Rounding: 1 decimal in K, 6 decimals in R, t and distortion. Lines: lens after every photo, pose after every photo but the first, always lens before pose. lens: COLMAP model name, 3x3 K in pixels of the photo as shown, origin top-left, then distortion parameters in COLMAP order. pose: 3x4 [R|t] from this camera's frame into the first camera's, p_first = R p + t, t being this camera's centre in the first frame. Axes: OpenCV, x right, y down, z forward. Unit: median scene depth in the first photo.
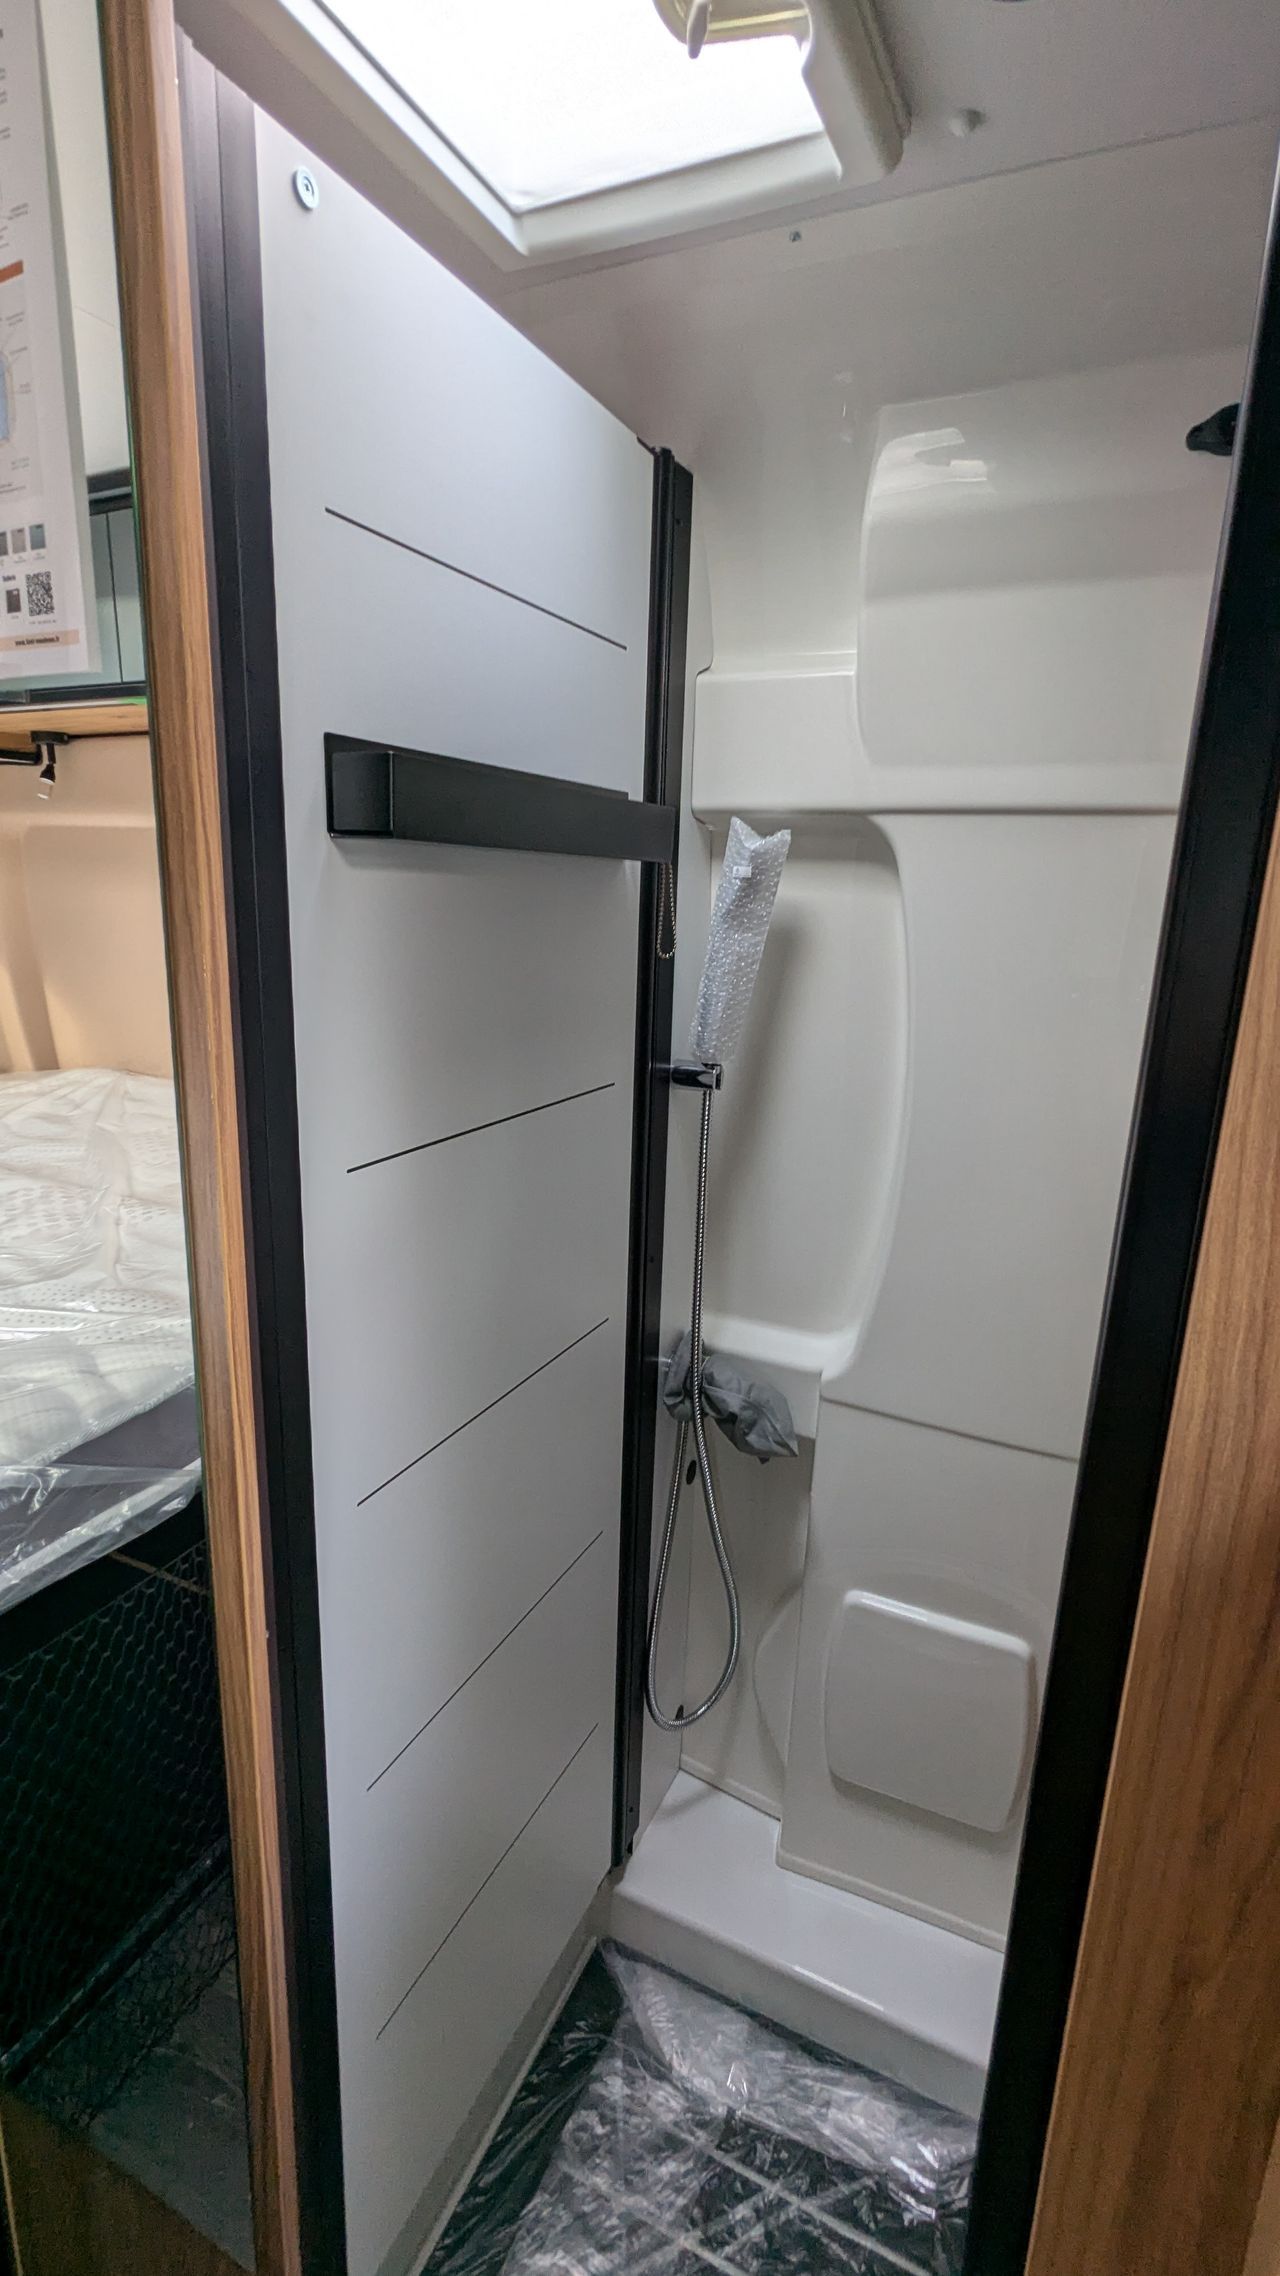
lens RADIAL K [[1073.1, 0, 639.6], [0, 1073.1, 1141.6], [0, 0, 1]] dist [0.002421, 0.001079]
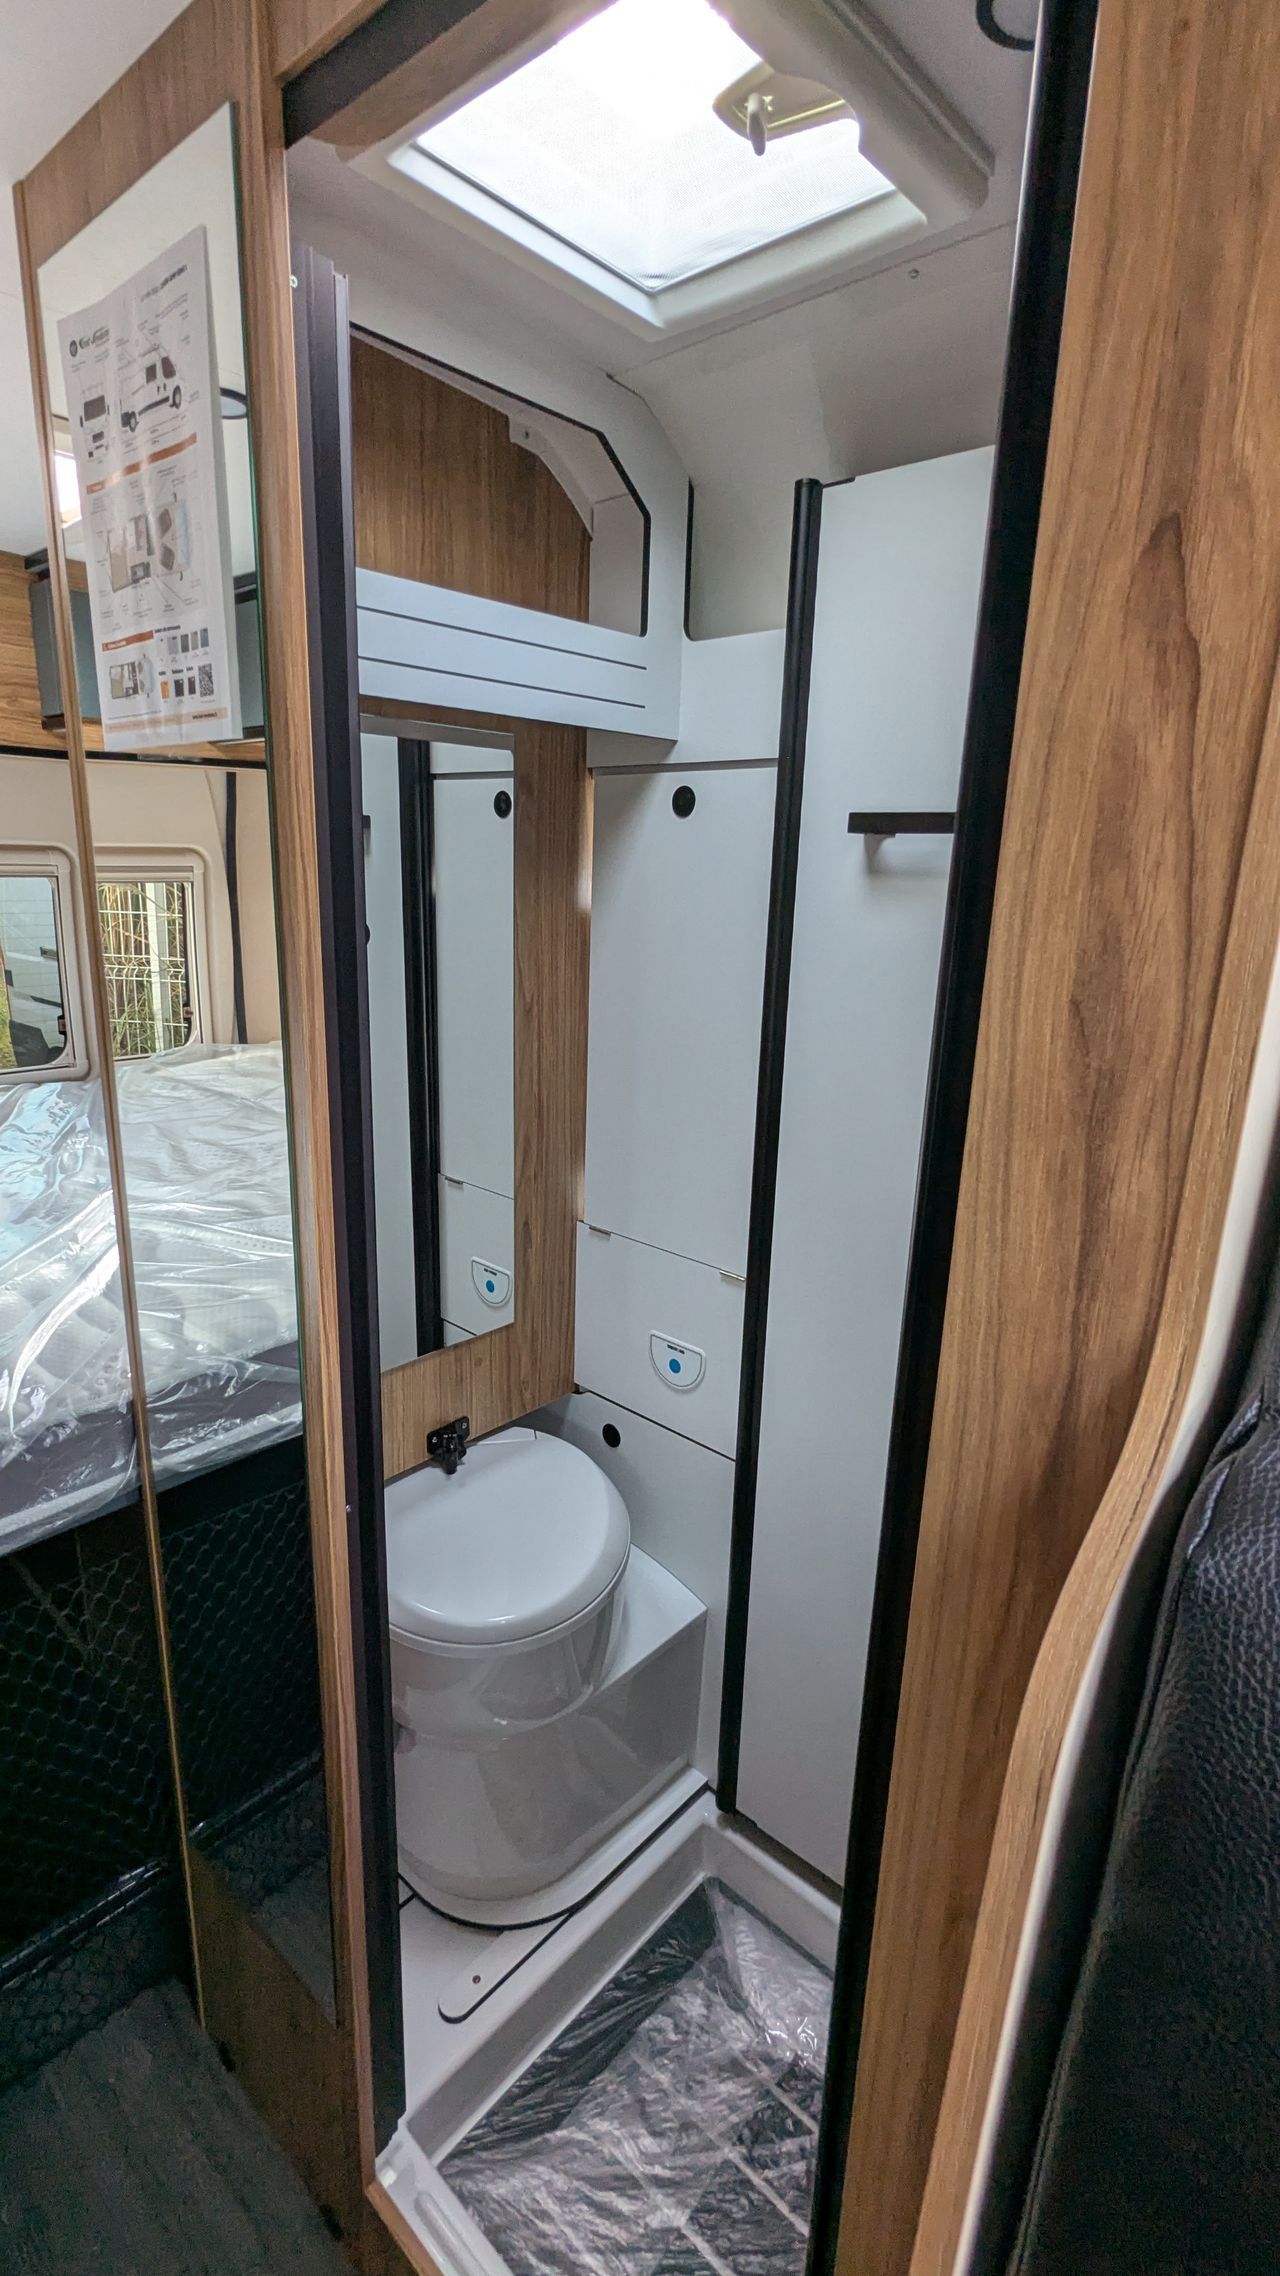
lens RADIAL K [[1073.1, 0, 632.6], [0, 1073.1, 1145.4], [0, 0, 1]] dist [0.002421, 0.001079]
pose [[0.958248, 0.069361, -0.277398, 0.175765], [-0.065670, 0.997586, 0.022588, -0.004016], [0.278295, -0.003428, 0.960490, -0.058905]]
